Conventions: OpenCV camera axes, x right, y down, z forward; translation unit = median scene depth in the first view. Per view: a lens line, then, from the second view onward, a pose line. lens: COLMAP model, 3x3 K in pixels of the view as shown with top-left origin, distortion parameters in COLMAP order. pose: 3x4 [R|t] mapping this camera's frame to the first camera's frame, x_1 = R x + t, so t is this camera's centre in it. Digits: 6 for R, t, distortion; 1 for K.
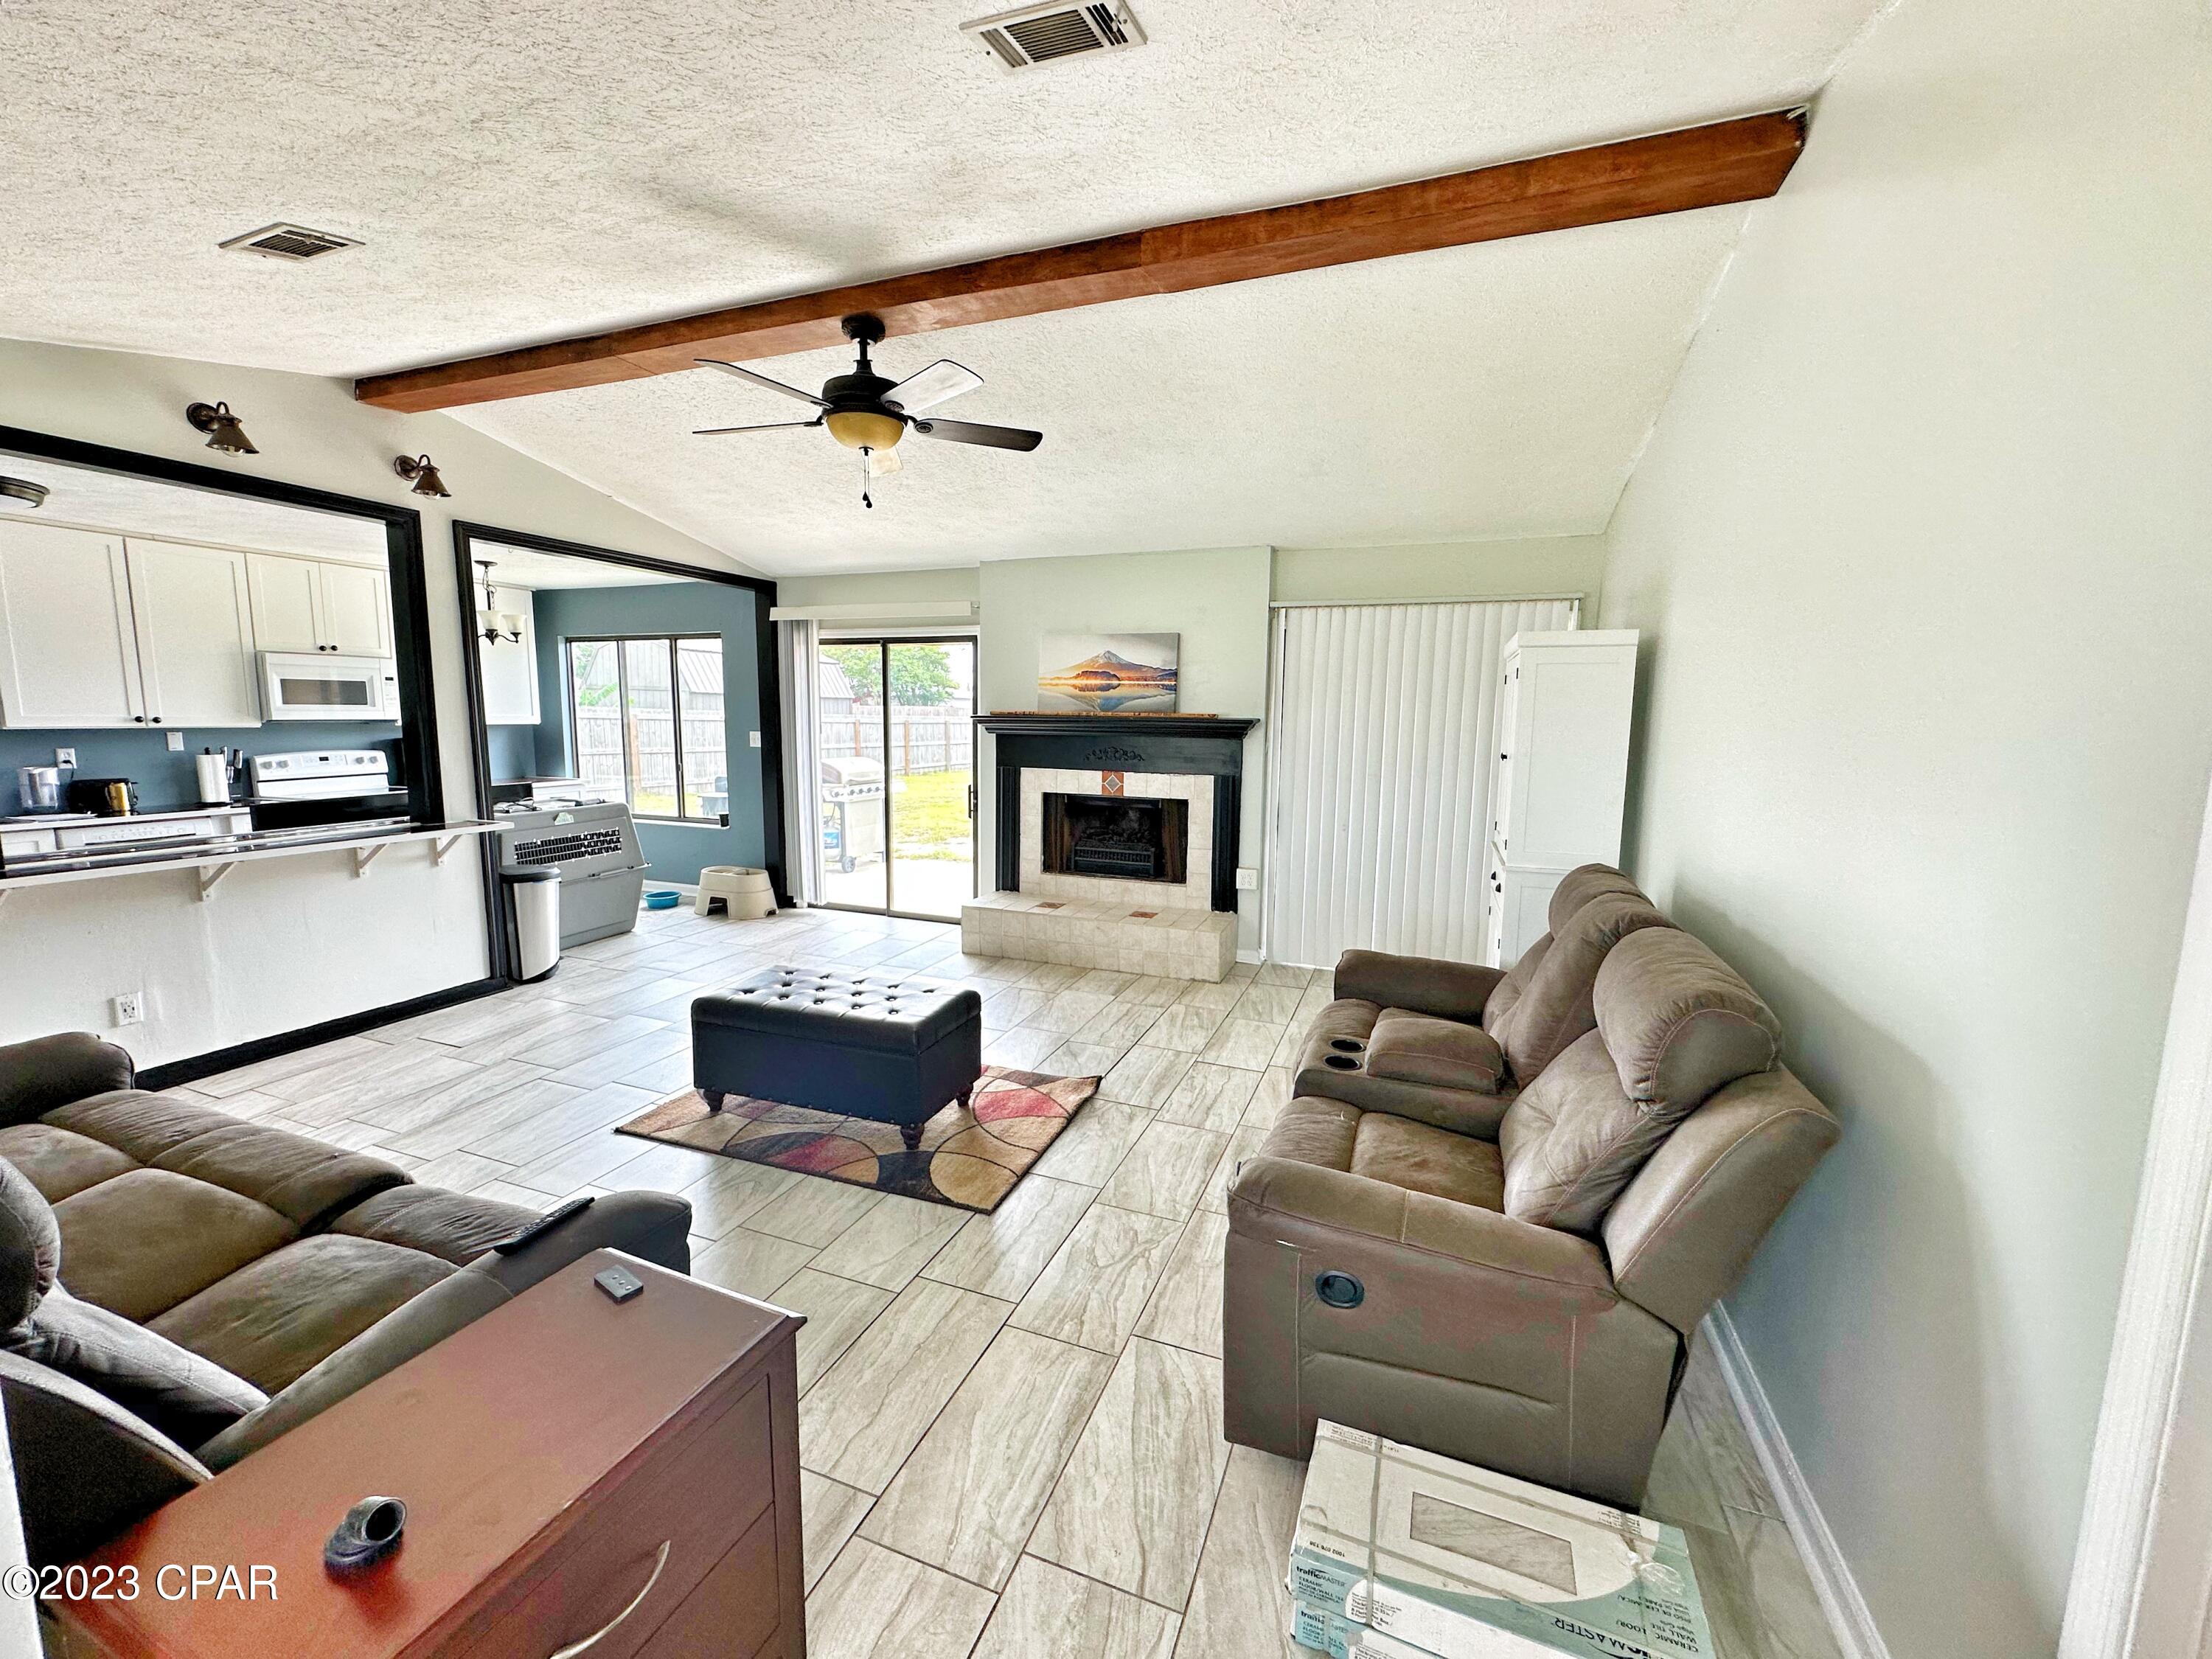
lens RADIAL K [[878.2, 0, 1110.7], [0, 878.2, 822.5], [0, 0, 1]] dist [0.002300, 0.000180]
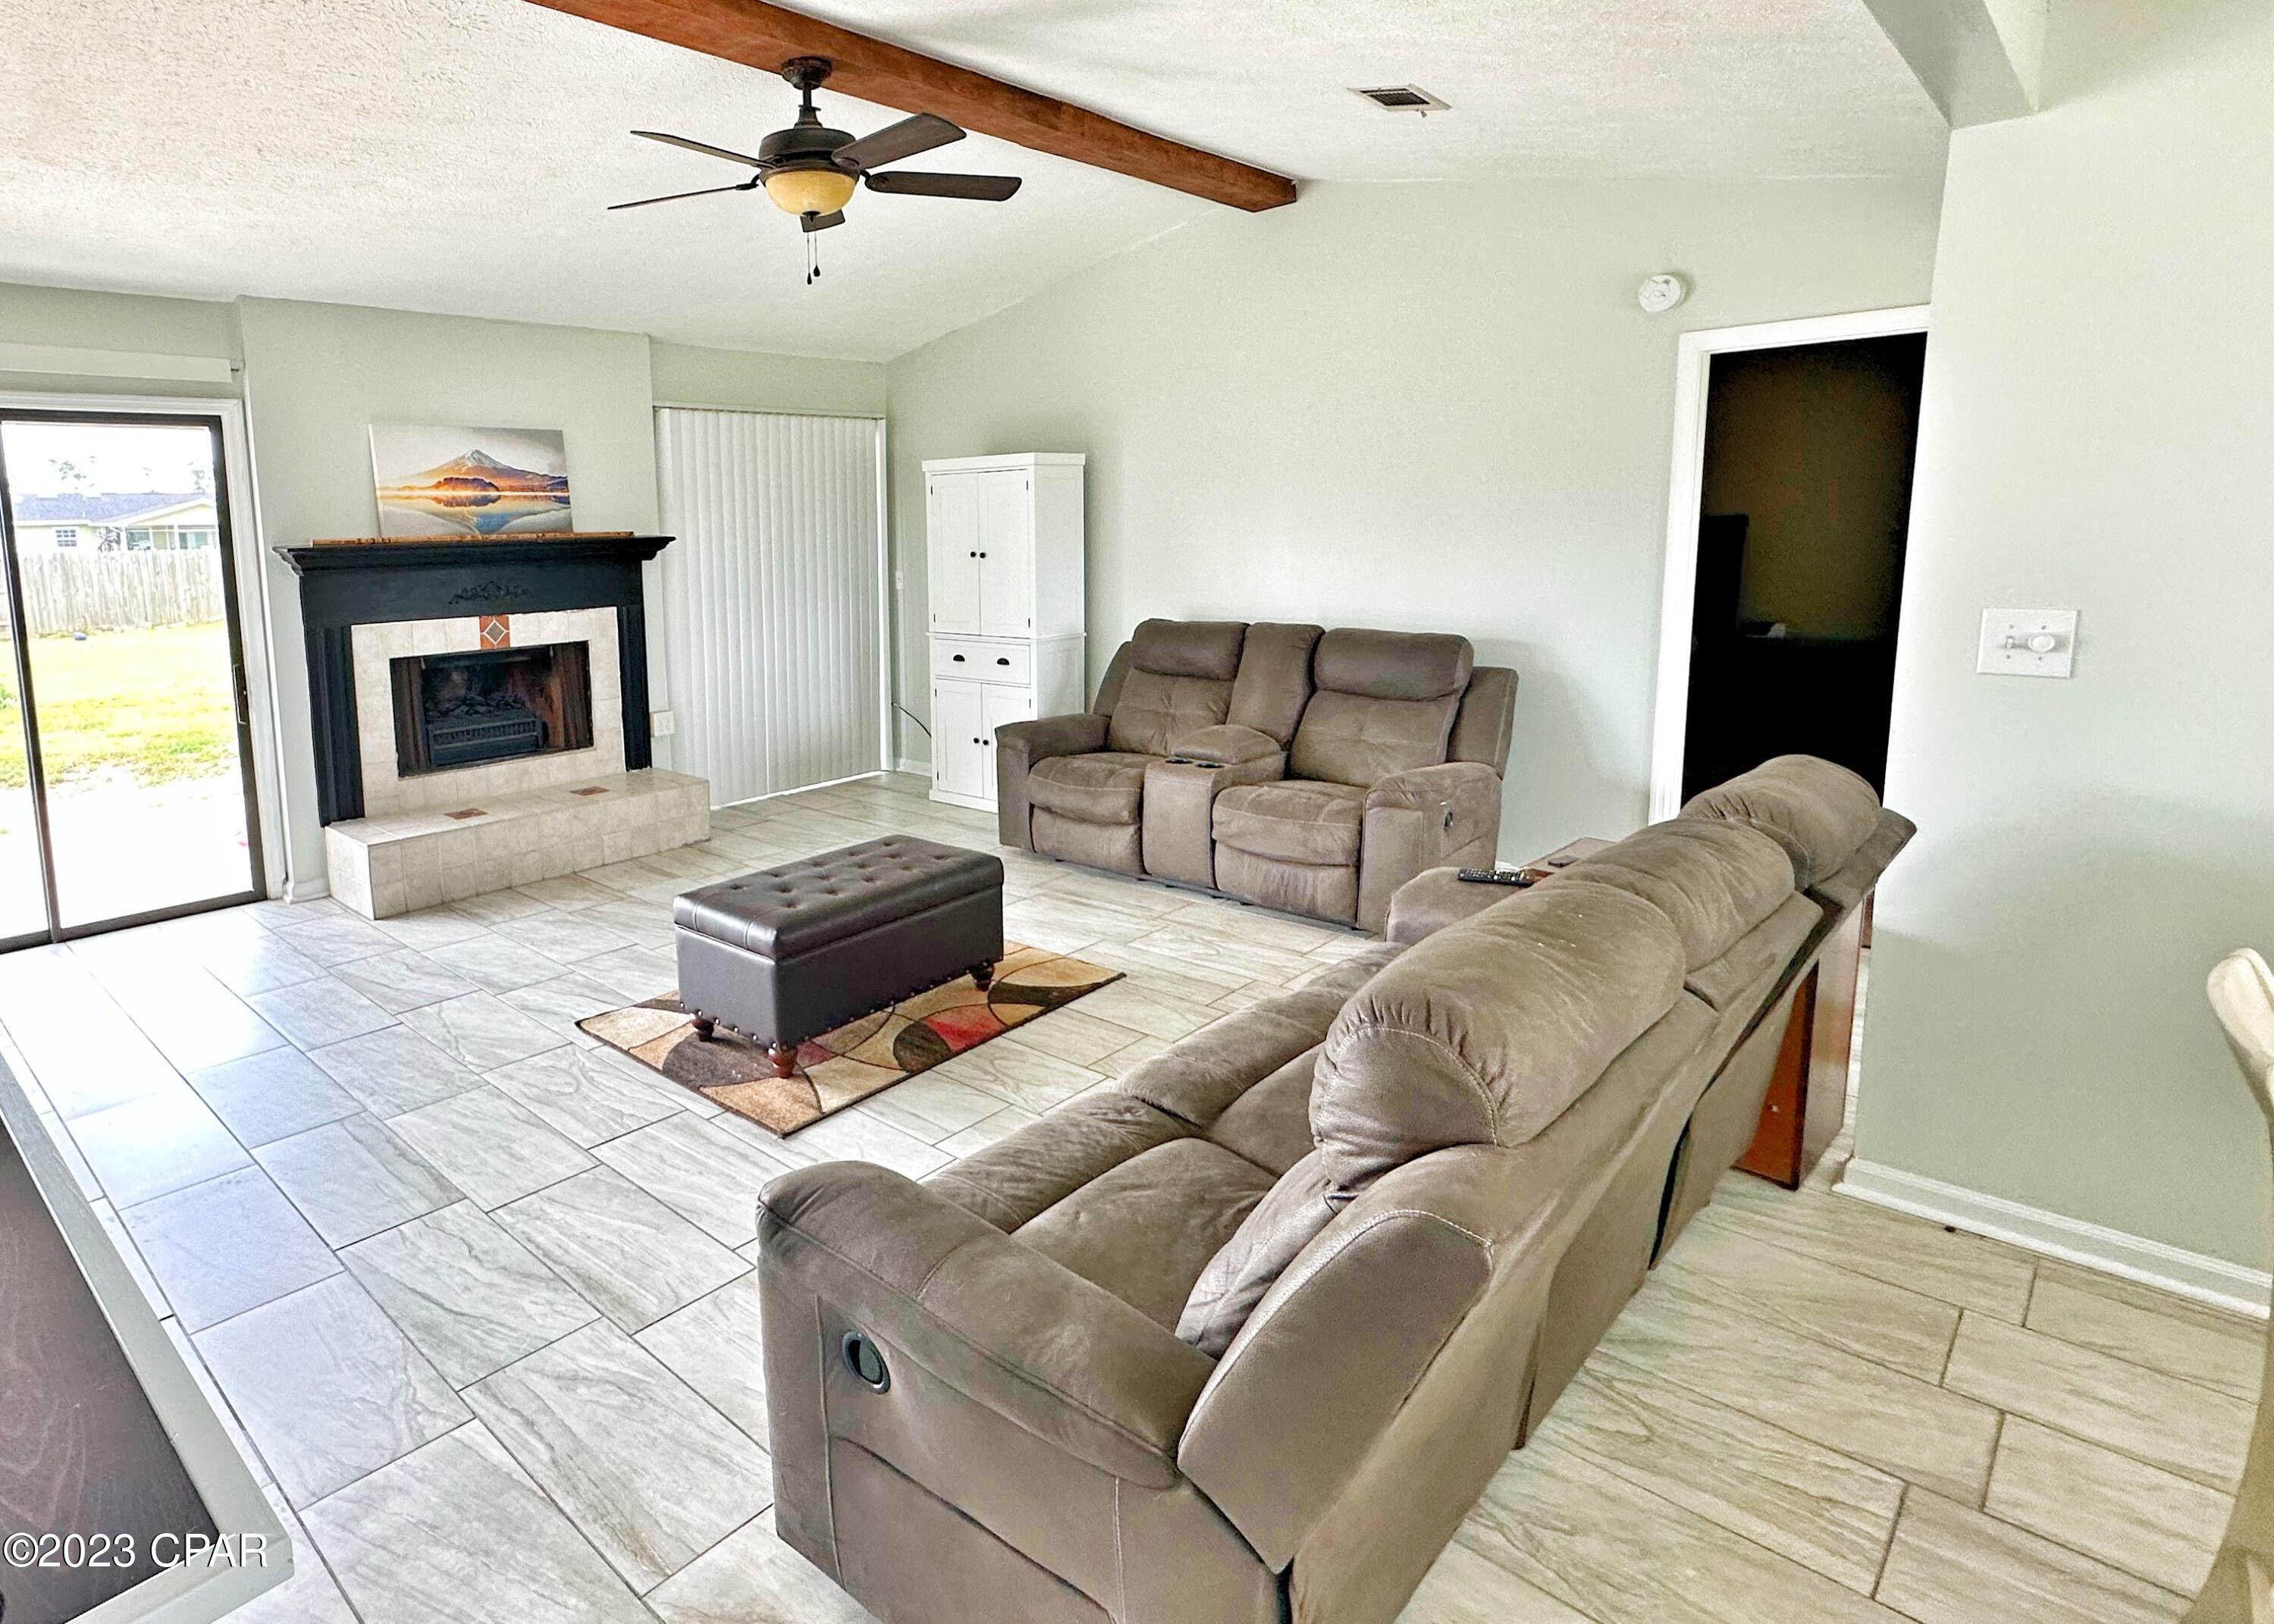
lens RADIAL K [[1232.3, 0, 851.9], [0, 1232.3, 686.9], [0, 0, 1]] dist [-0.001395, 0.000192]
pose [[0.451788, -0.142733, 0.880633, -0.789260], [0.143295, 0.985912, 0.086283, -0.046330], [-0.880542, 0.087209, 0.465876, 0.270711]]
